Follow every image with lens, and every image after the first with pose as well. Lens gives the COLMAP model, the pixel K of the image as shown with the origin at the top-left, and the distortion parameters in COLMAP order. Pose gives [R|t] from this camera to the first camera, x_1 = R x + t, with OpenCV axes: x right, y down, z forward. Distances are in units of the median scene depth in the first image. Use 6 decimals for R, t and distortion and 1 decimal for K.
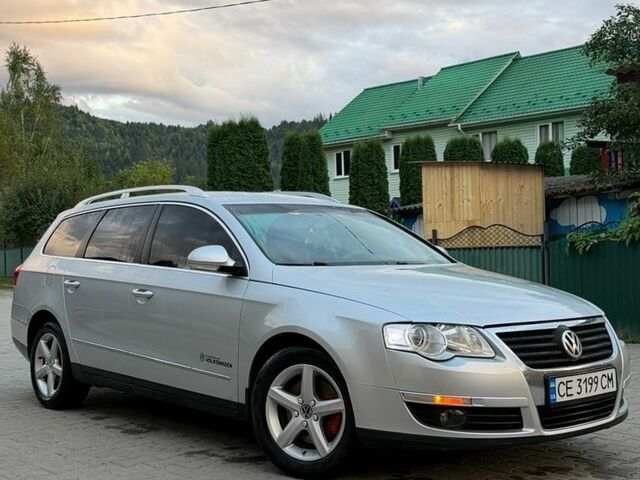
lens RADIAL K [[976.5, 0, 320.0], [0, 976.5, 240.0], [0, 0, 1]] dist [0.254180, -0.676267]
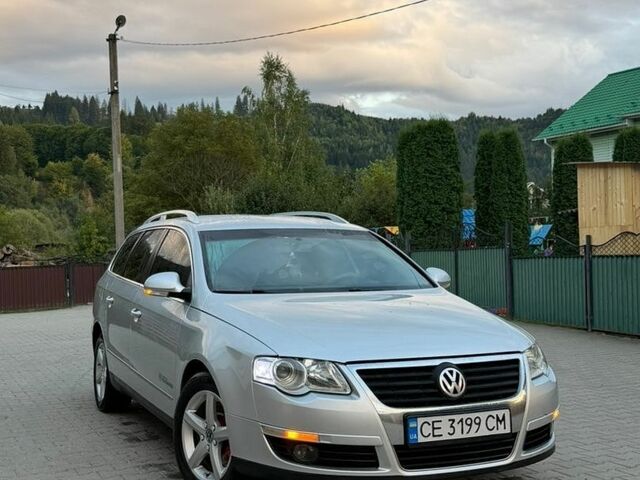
lens RADIAL K [[976.5, 0, 320.0], [0, 976.5, 240.0], [0, 0, 1]] dist [0.254180, -0.676267]
pose [[0.949882, 0.000130, -0.312608, 0.175905], [0.003941, 0.999915, 0.012393, -0.019413], [0.312583, -0.013004, 0.949801, 0.016287]]
